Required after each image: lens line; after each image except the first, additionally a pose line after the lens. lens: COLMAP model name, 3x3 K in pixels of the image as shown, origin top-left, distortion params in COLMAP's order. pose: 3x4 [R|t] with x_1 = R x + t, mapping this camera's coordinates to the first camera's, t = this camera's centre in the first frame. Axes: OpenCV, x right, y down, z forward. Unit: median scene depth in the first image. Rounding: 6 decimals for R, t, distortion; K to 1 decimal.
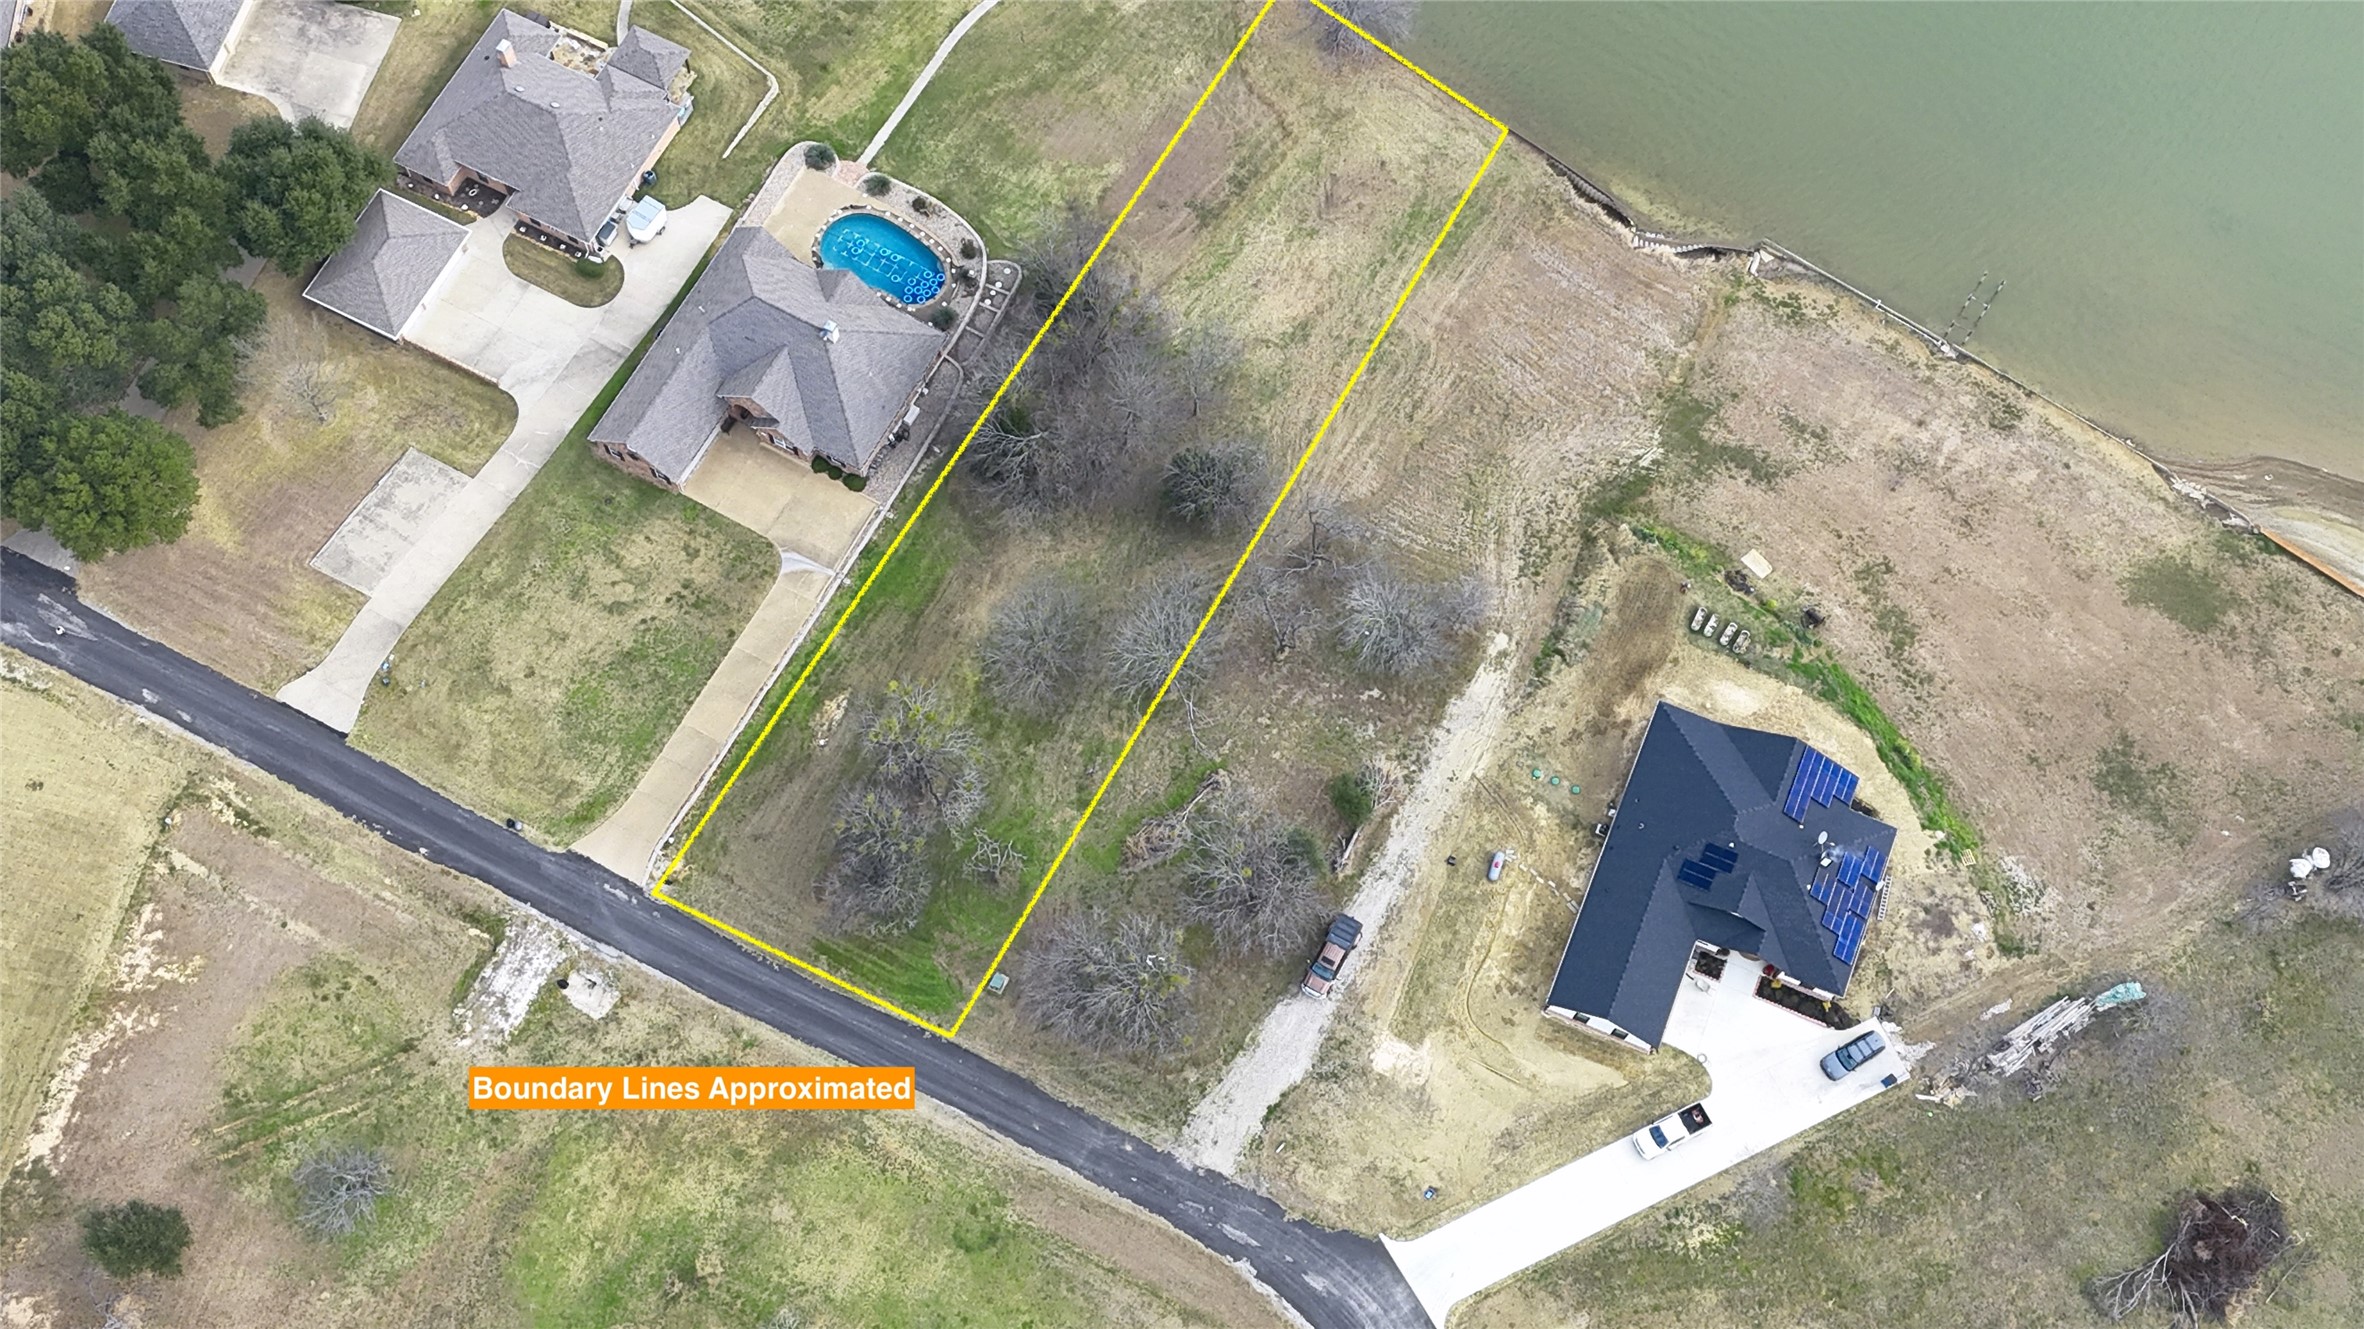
lens RADIAL K [[2487.3, 0, 1178.6], [0, 2487.3, 664.3], [0, 0, 1]] dist [0.179055, -0.432775]
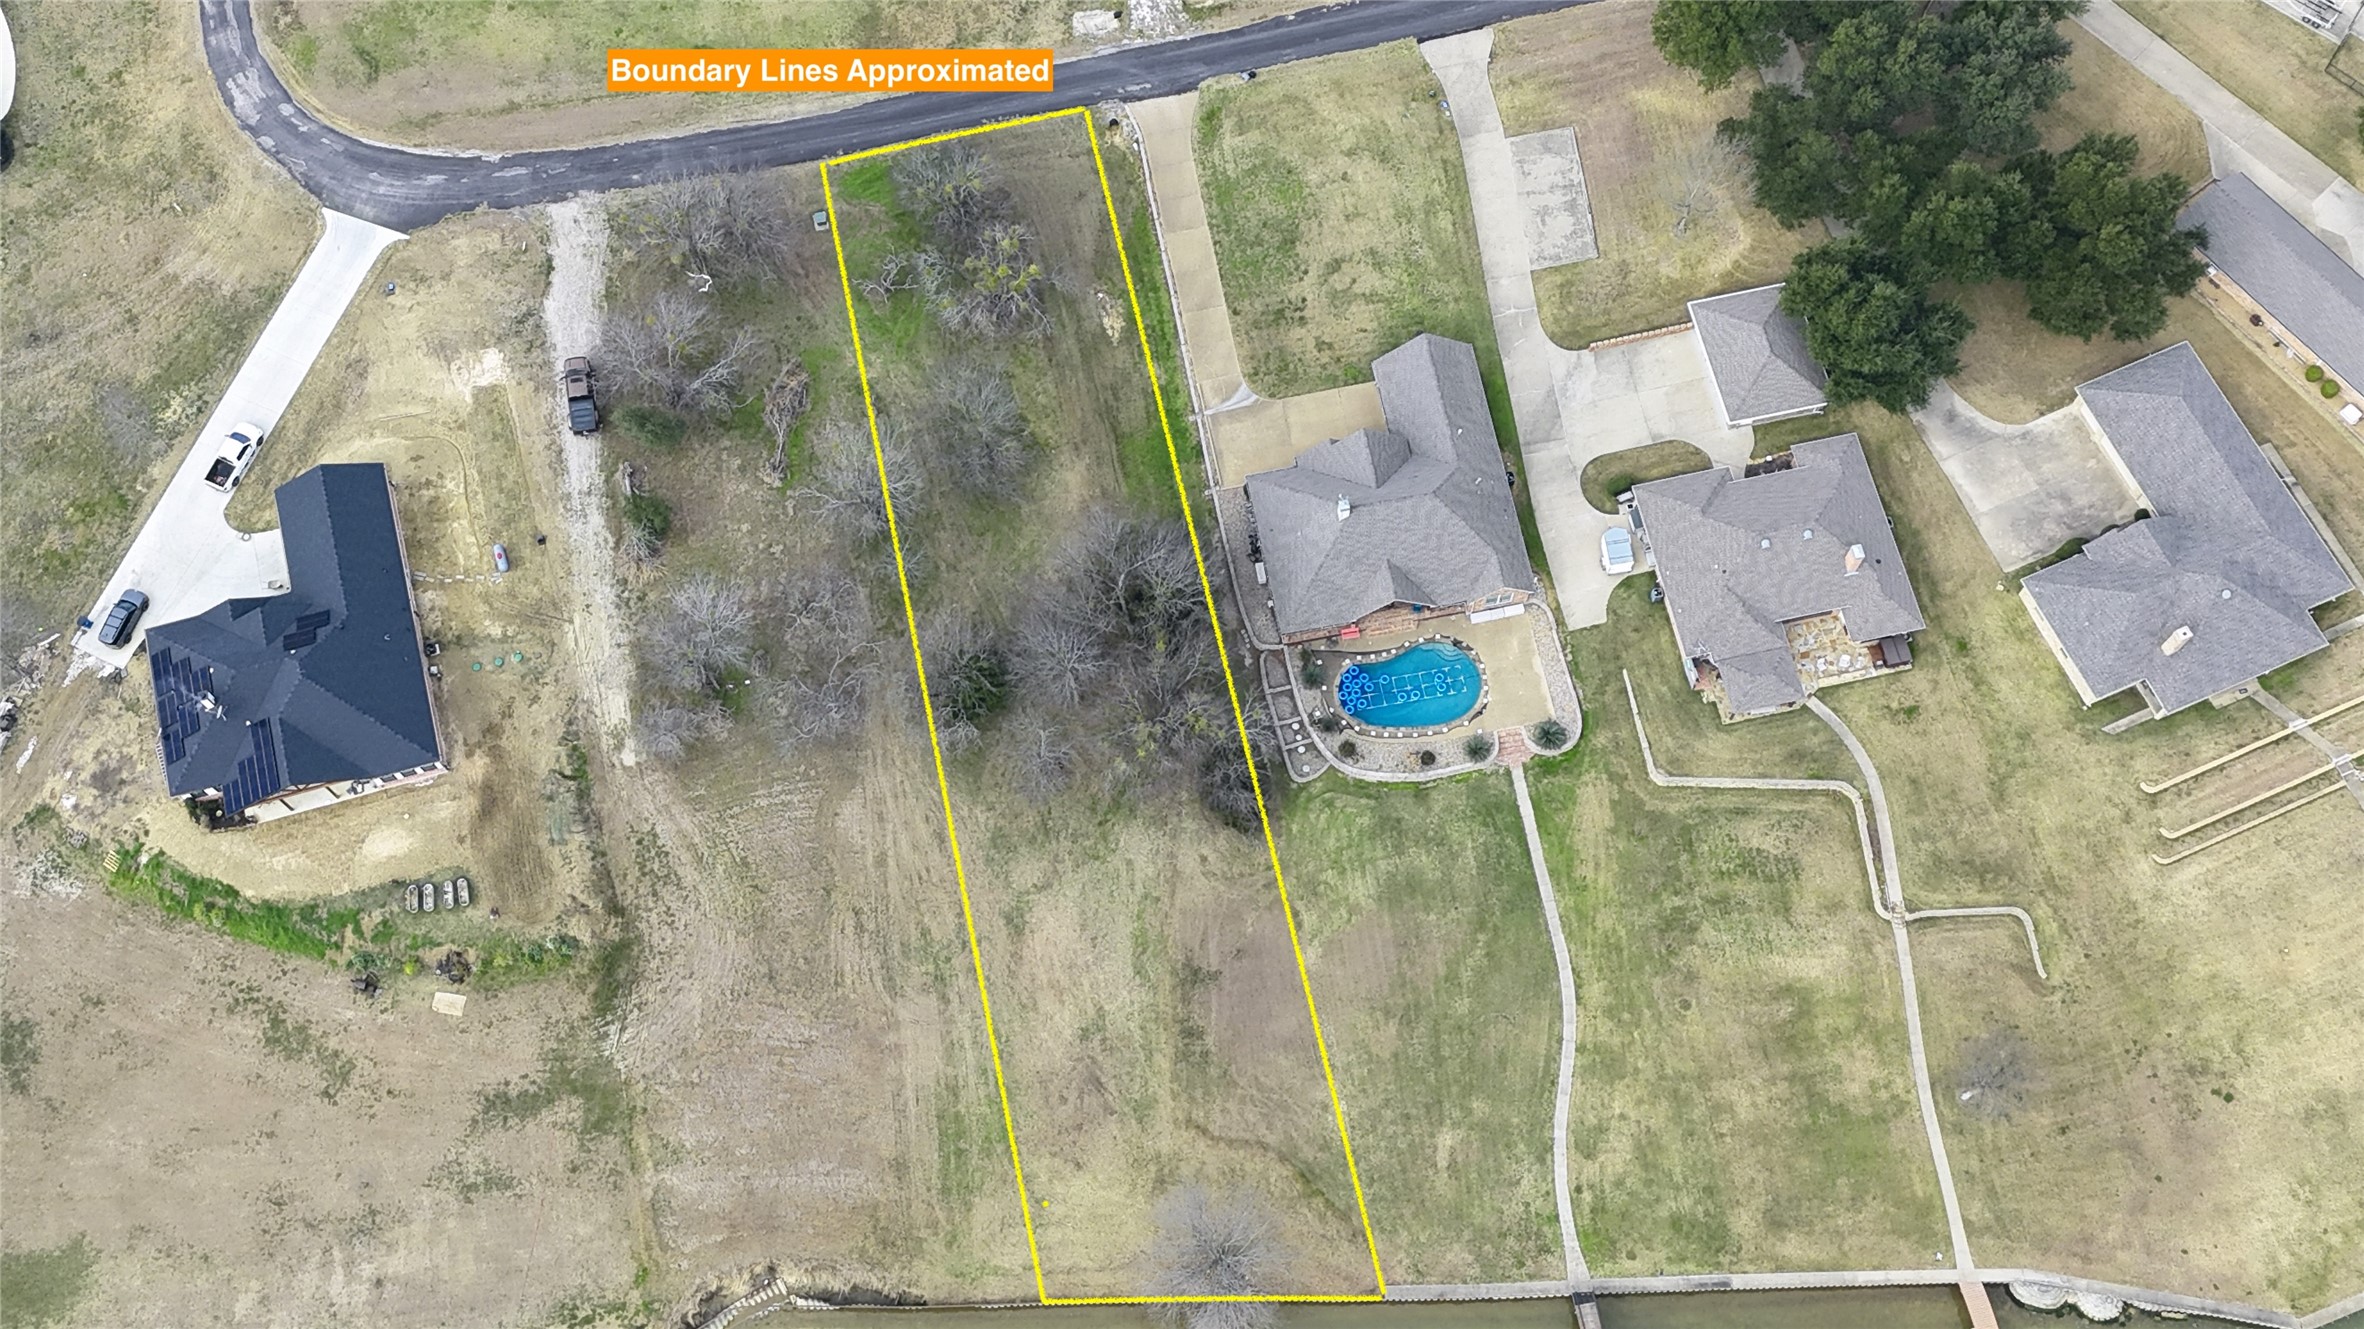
lens RADIAL K [[2487.3, 0, 1178.6], [0, 2487.3, 664.3], [0, 0, 1]] dist [0.179055, -0.432775]
pose [[-0.779522, 0.575964, -0.246192, 0.186748], [-0.583300, -0.524259, 0.620414, -0.738702], [0.228268, 0.627230, 0.744631, 0.308839]]
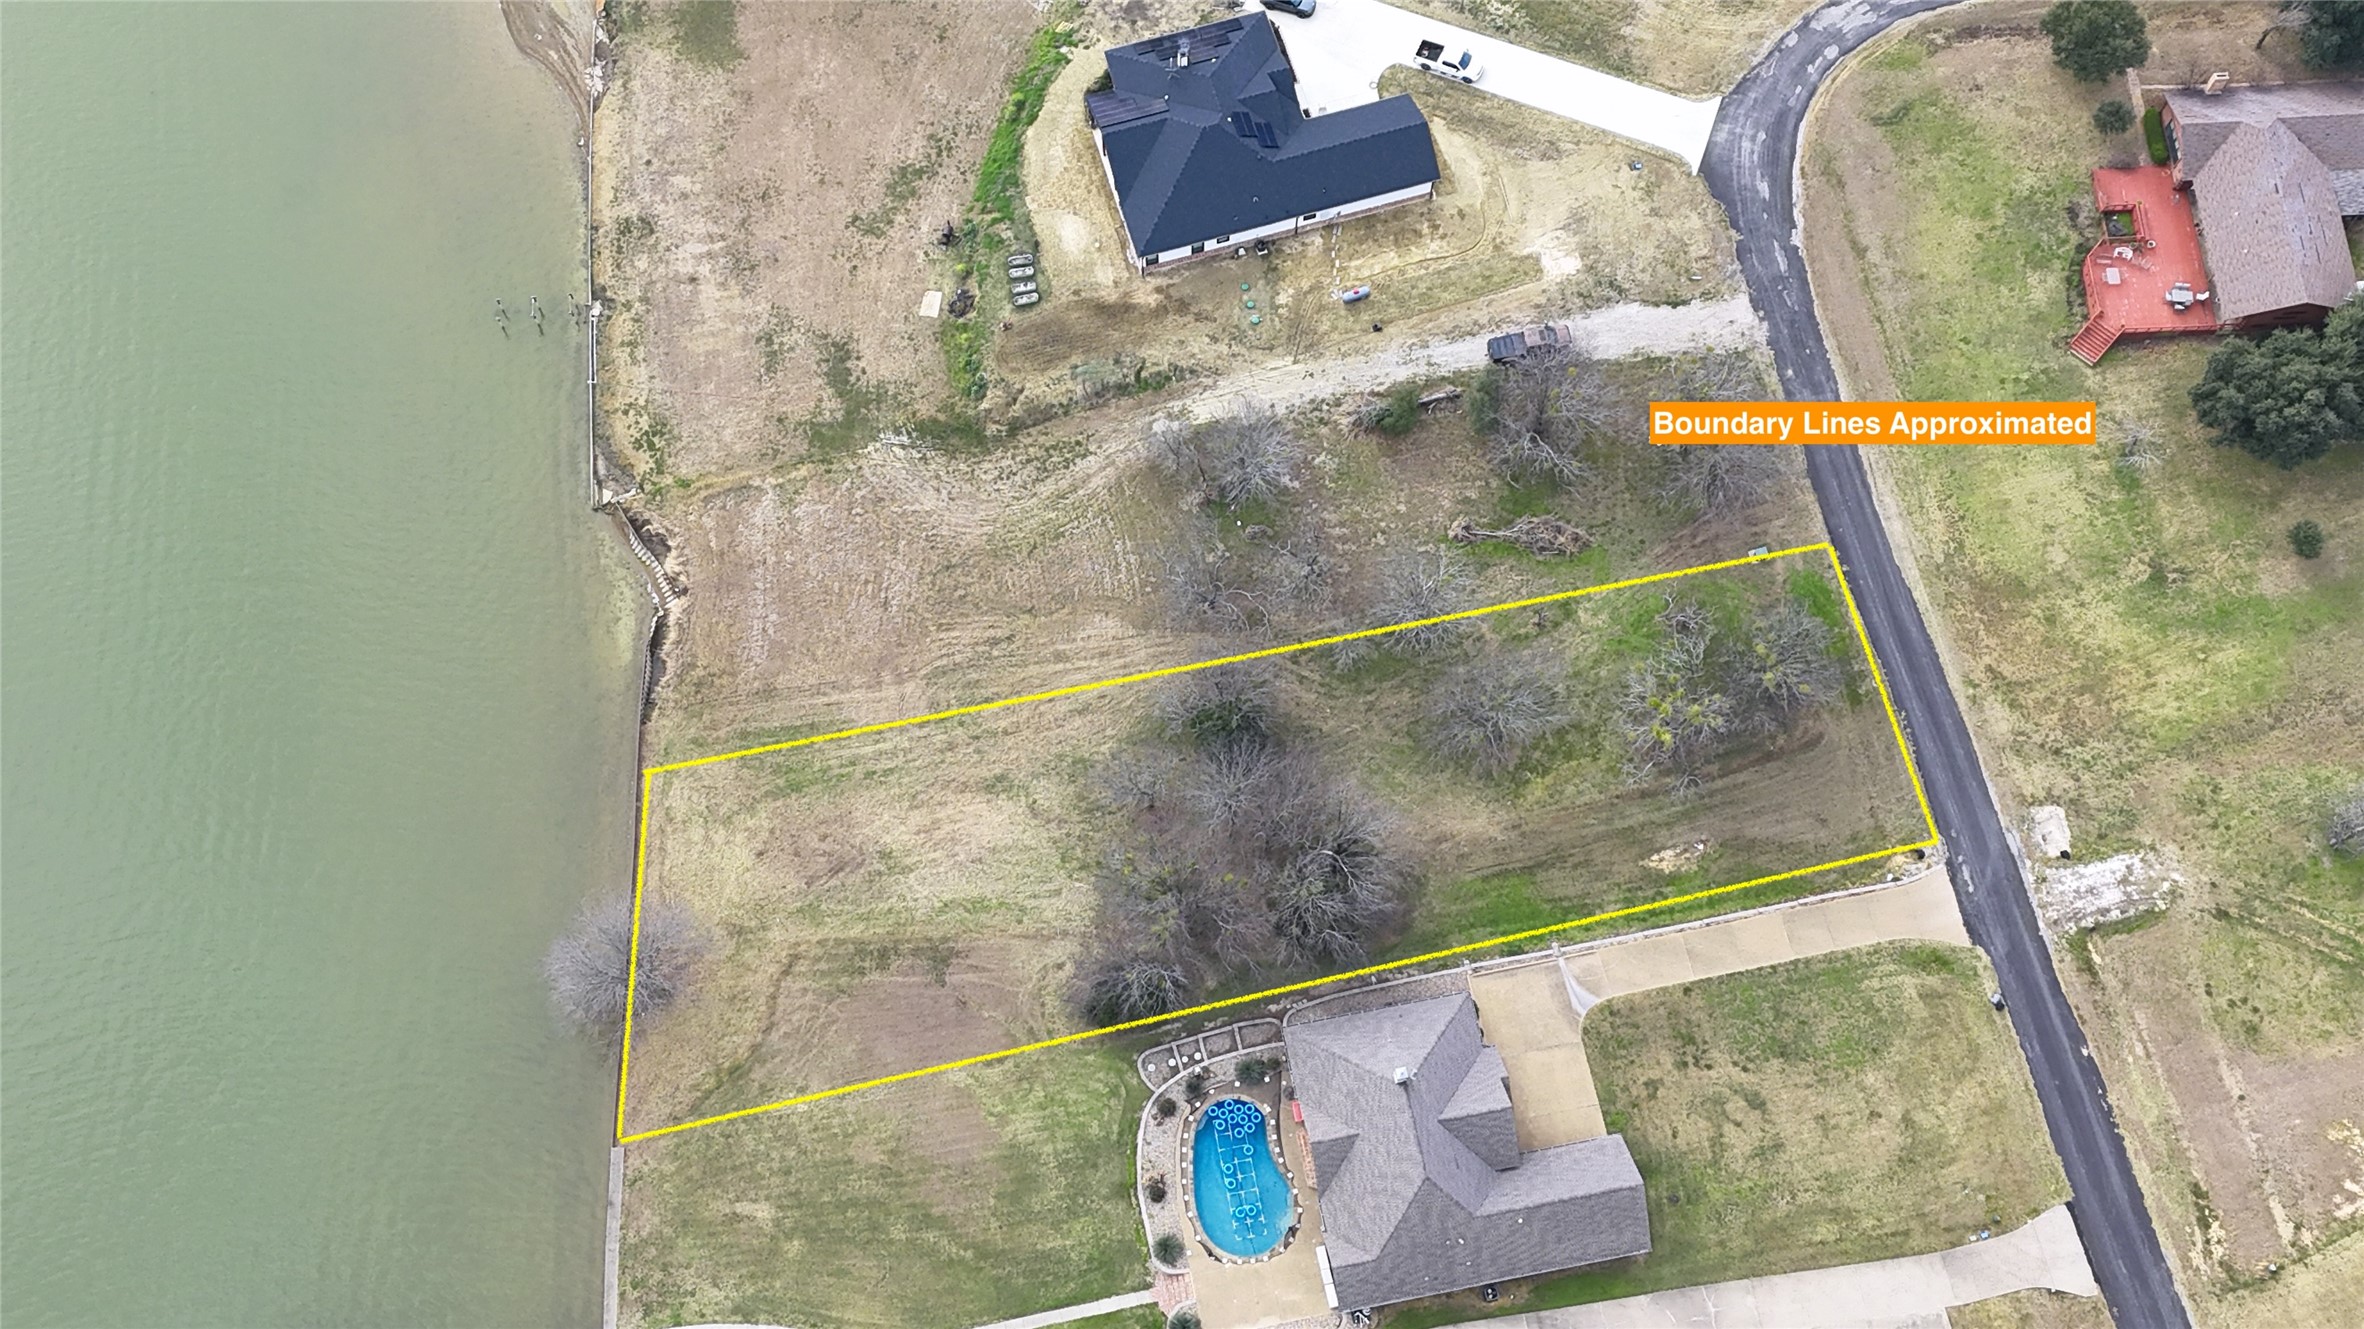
lens RADIAL K [[2487.3, 0, 1178.6], [0, 2487.3, 664.3], [0, 0, 1]] dist [0.179055, -0.432775]
pose [[-0.633320, -0.731379, 0.252963, -0.209530], [0.710717, -0.420321, 0.564103, -0.636203], [-0.306247, 0.537043, 0.786001, 0.256498]]
